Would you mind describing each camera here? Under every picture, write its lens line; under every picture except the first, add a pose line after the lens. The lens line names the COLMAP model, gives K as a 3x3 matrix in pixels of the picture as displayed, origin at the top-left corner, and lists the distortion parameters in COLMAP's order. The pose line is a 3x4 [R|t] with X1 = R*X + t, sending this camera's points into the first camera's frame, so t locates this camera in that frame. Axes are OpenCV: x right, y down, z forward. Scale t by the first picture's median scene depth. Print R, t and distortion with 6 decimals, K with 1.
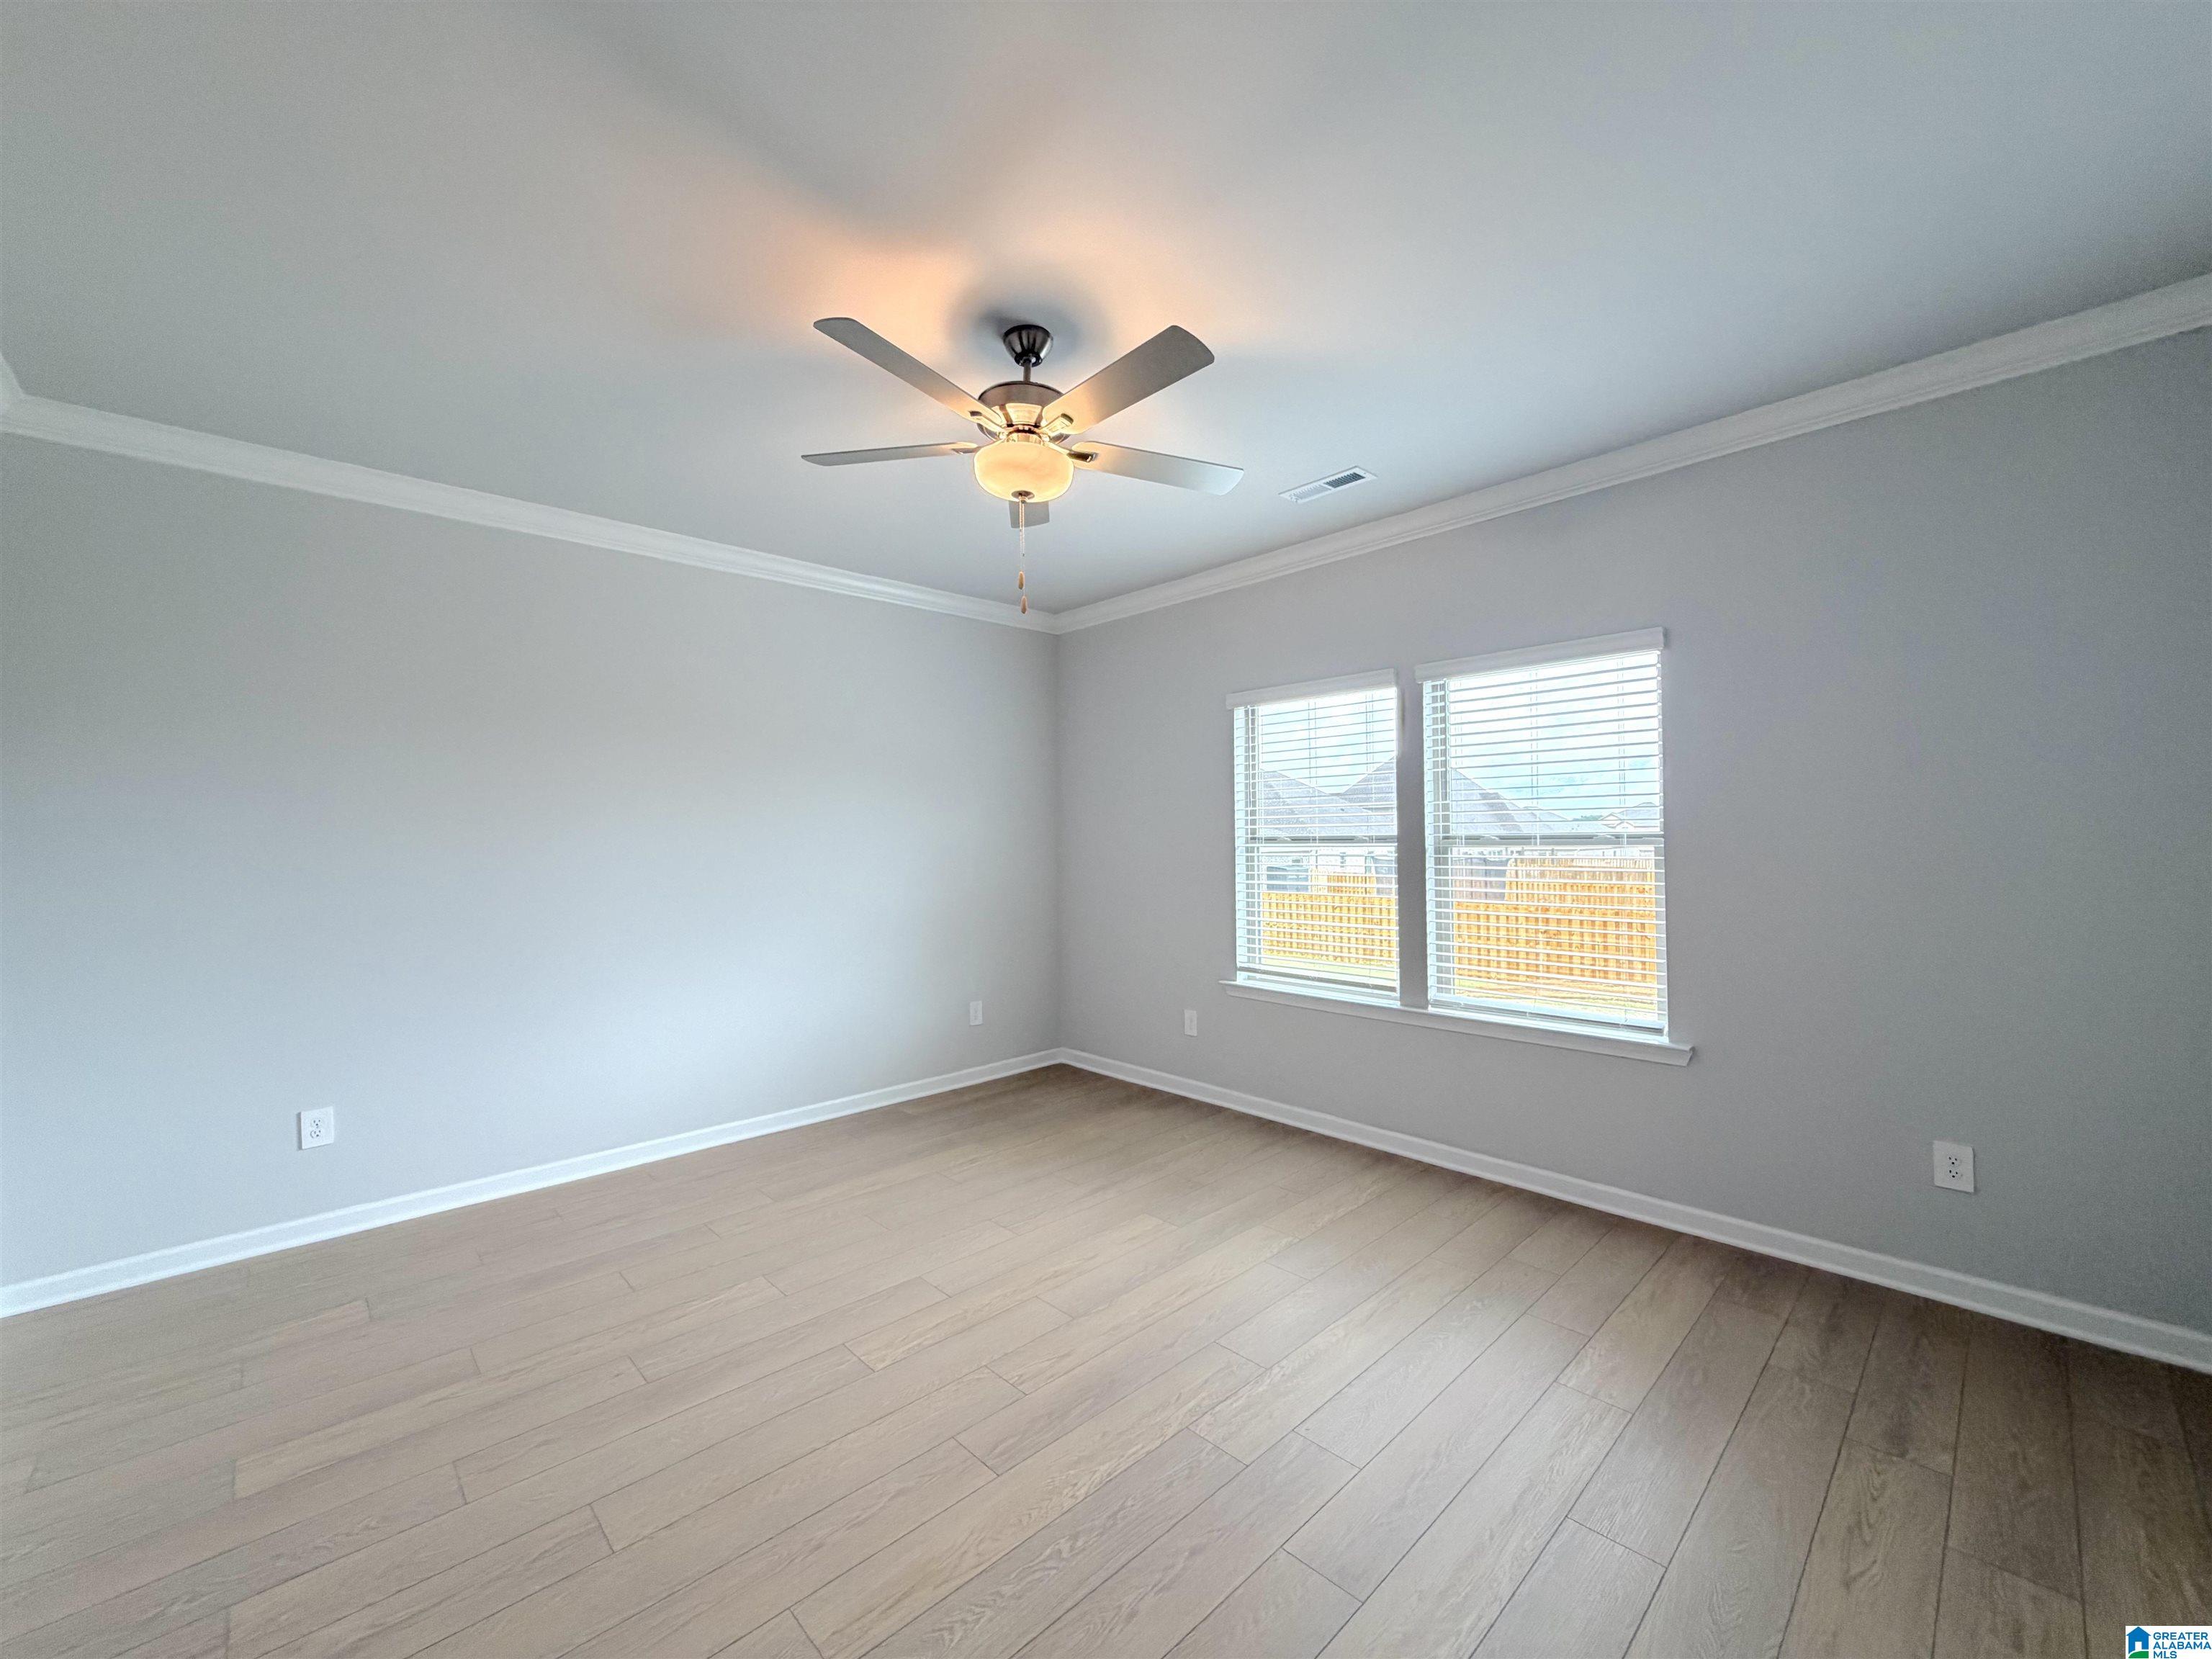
lens RADIAL K [[880.9, 0, 1095.5], [0, 880.9, 831.3], [0, 0, 1]] dist [-0.001949, -0.000125]
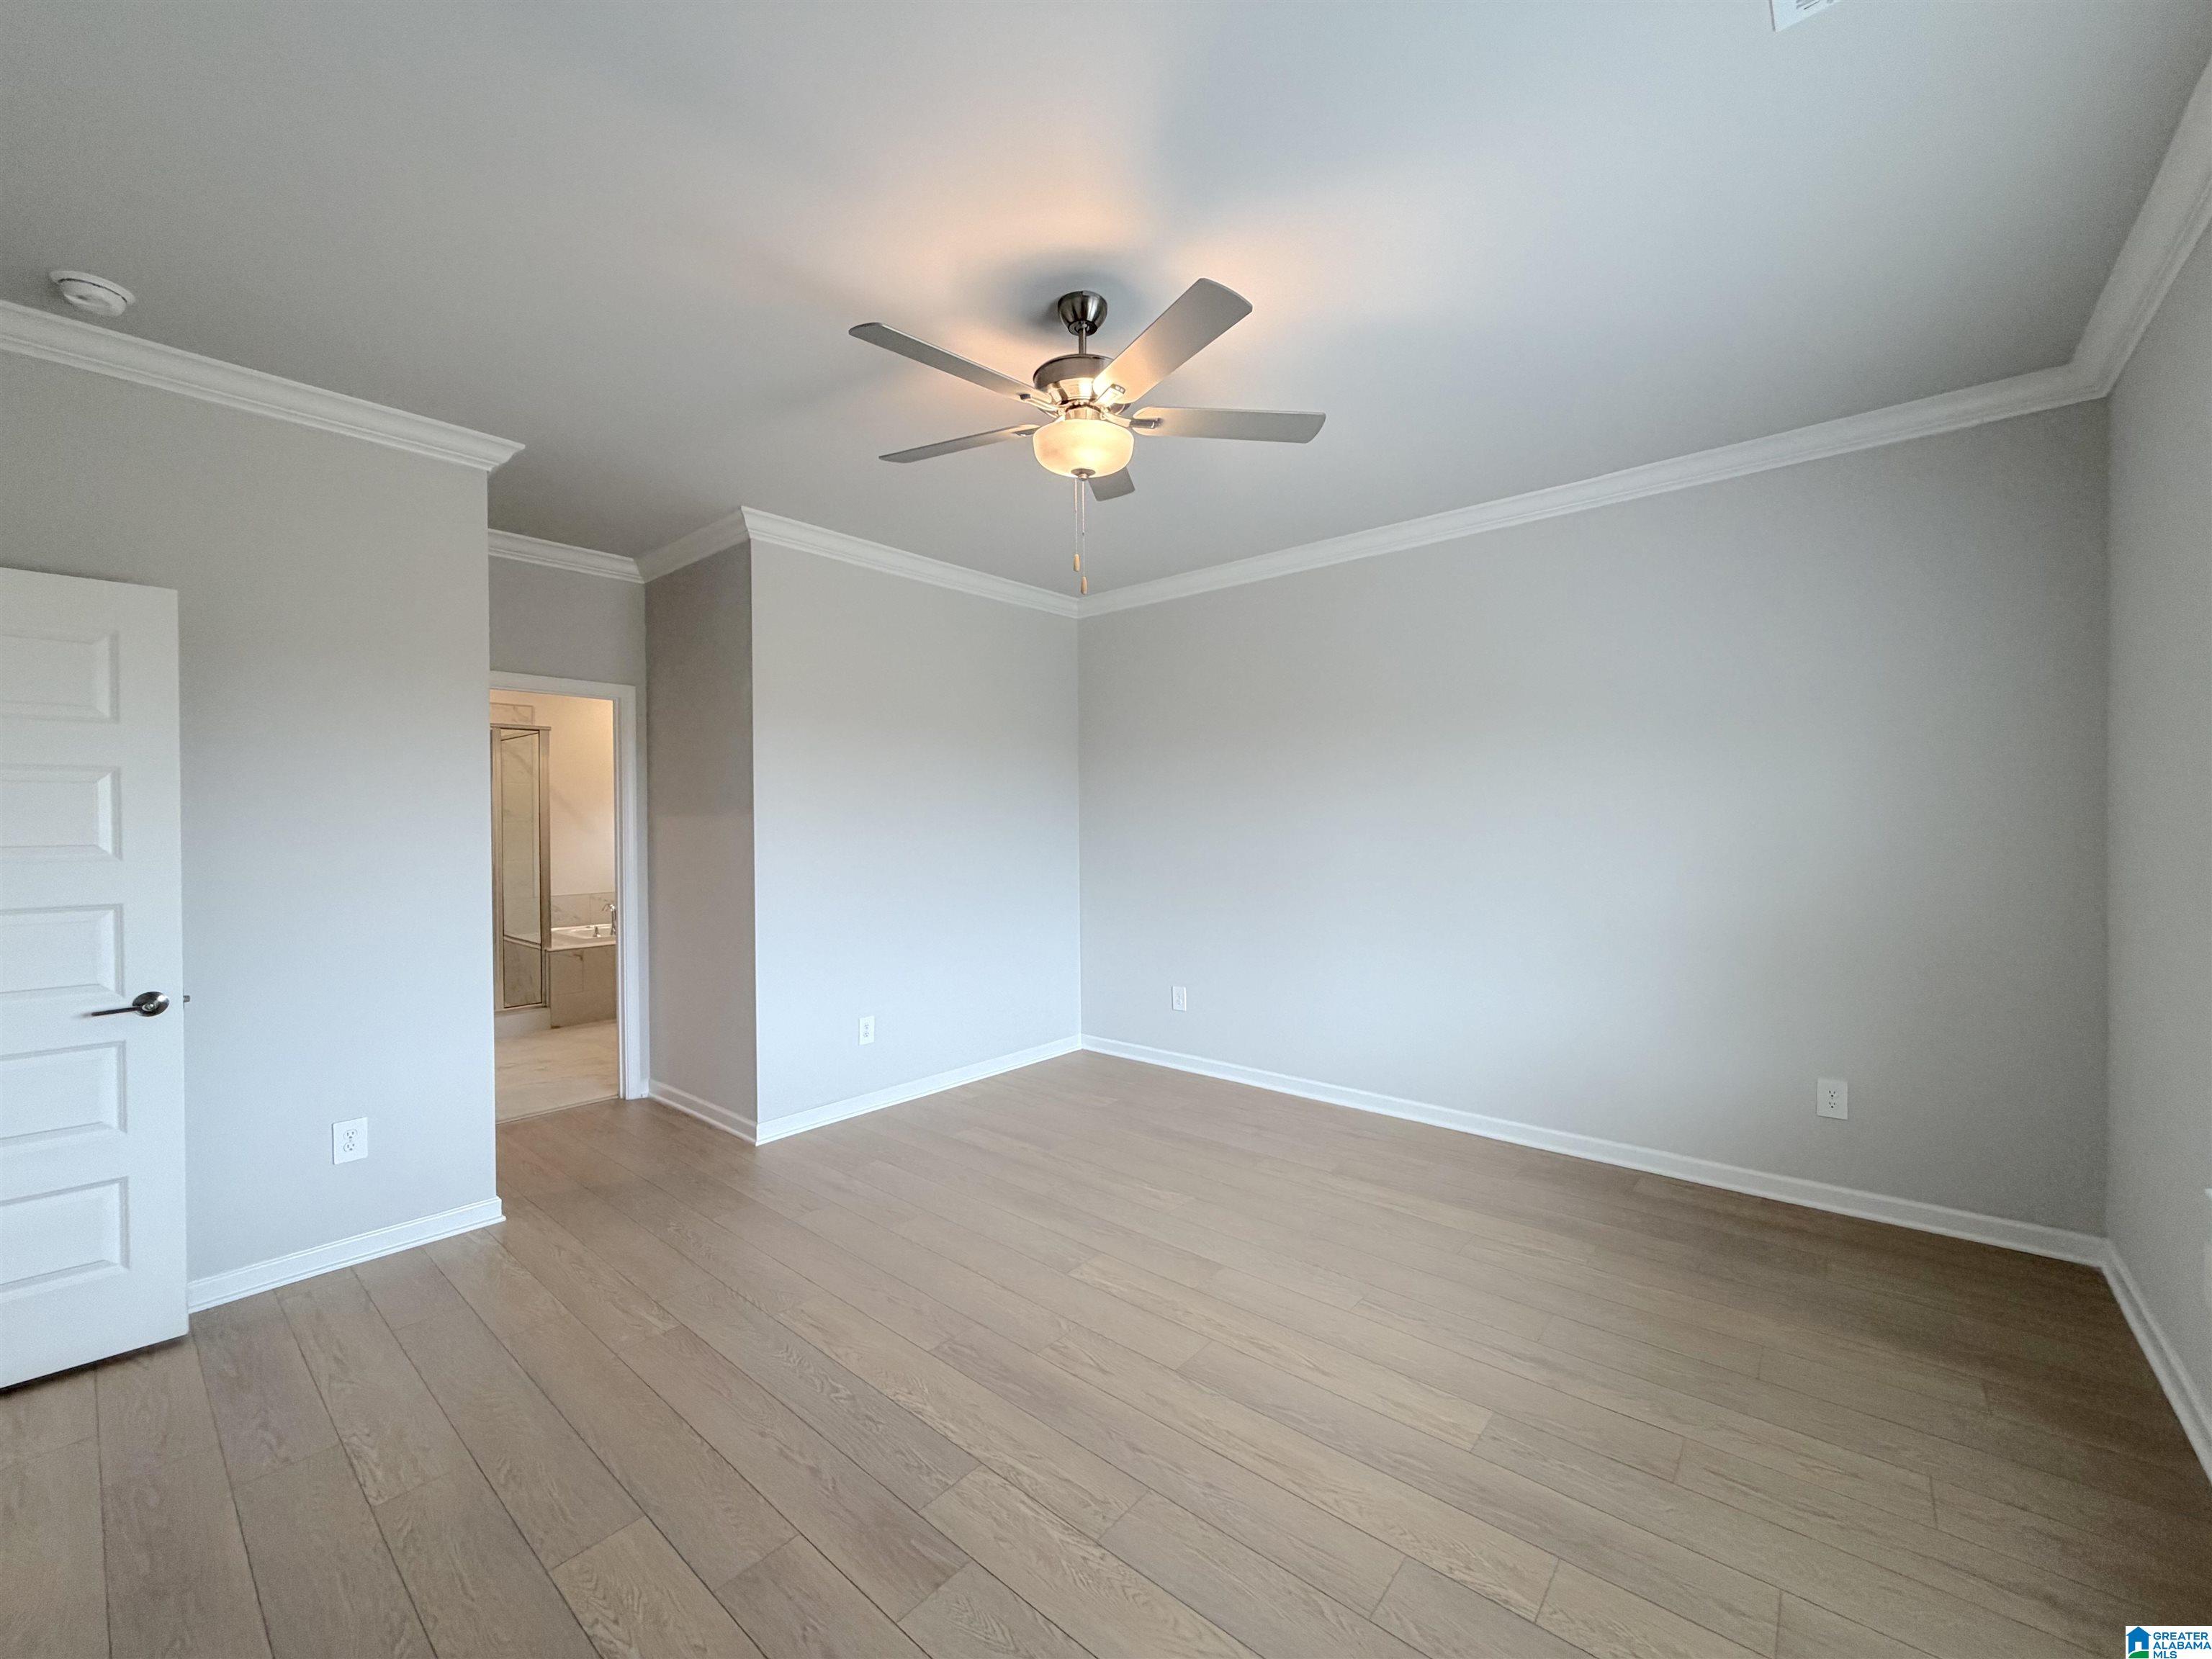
lens RADIAL K [[881.7, 0, 1094.4], [0, 881.7, 827.5], [0, 0, 1]] dist [0.000557, 0.000268]
pose [[0.105268, 0.017274, -0.994294, 0.602687], [0.016676, 0.999678, 0.019133, -0.006238], [0.994304, -0.018595, 0.104946, 0.603004]]
